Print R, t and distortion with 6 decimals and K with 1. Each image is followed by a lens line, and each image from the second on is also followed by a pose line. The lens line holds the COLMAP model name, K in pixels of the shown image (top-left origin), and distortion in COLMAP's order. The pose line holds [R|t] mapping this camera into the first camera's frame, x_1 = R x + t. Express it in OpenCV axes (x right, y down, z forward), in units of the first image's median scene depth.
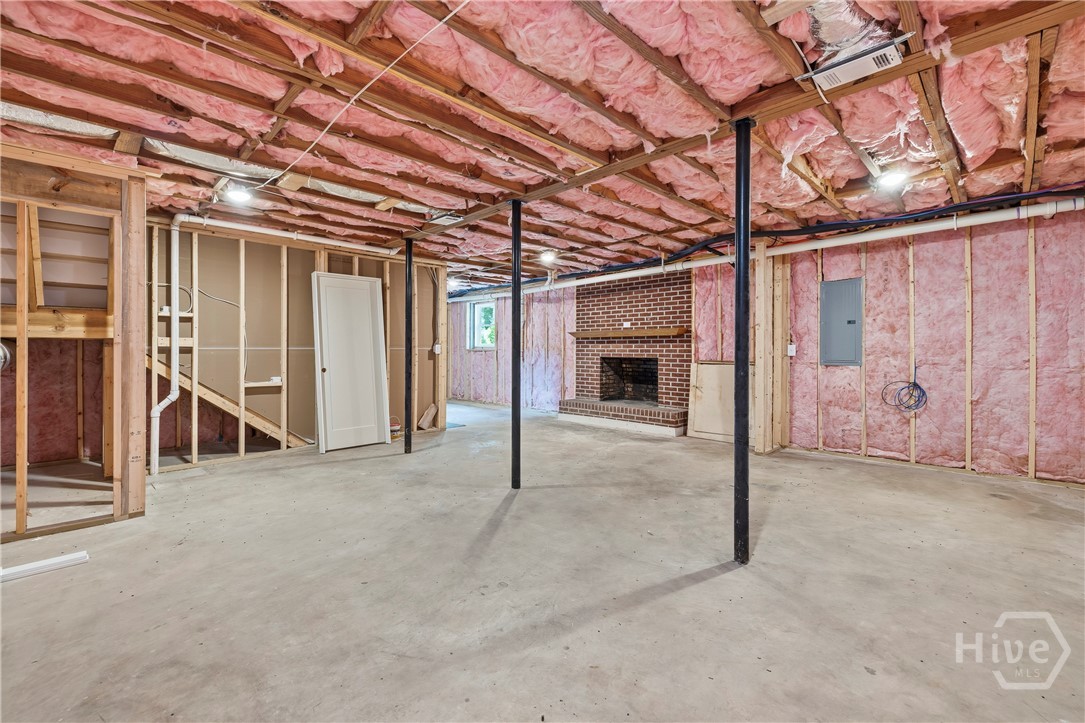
lens RADIAL K [[459.2, 0, 542.3], [0, 459.2, 352.2], [0, 0, 1]] dist [-0.000500, 0.000179]
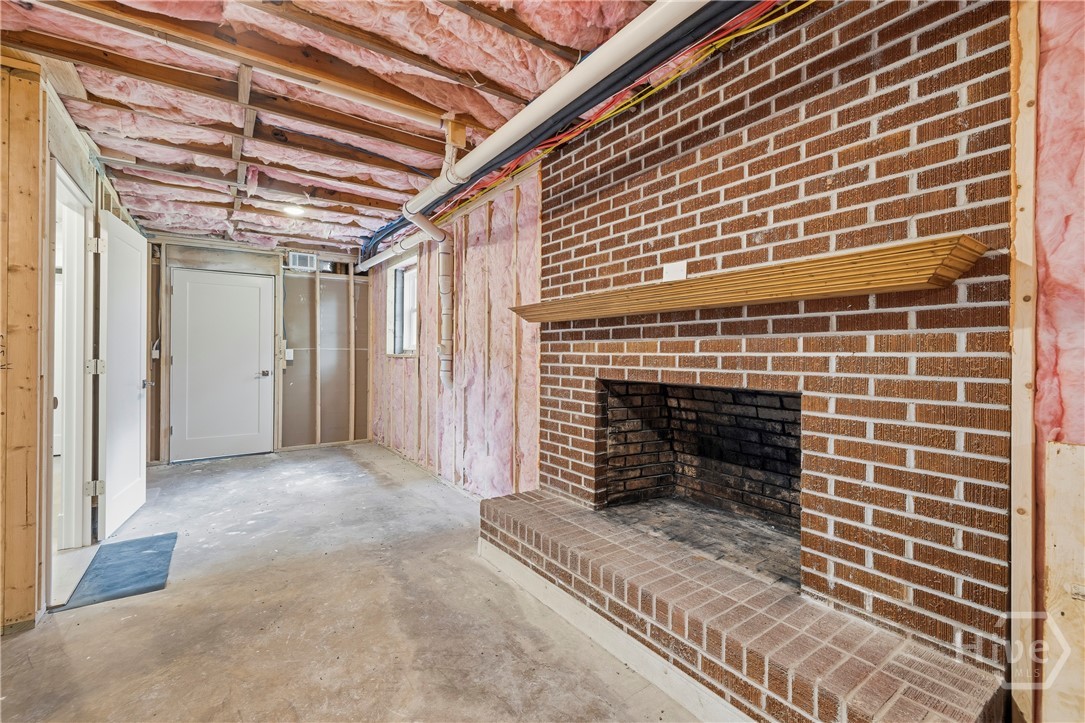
lens RADIAL K [[459.2, 0, 542.3], [0, 459.2, 352.2], [0, 0, 1]] dist [-0.000500, 0.000179]
pose [[0.987538, 0.005077, -0.157301, 0.145932], [-0.007221, 0.999889, -0.013058, -0.004414], [0.157217, 0.014031, 0.987464, 0.693697]]
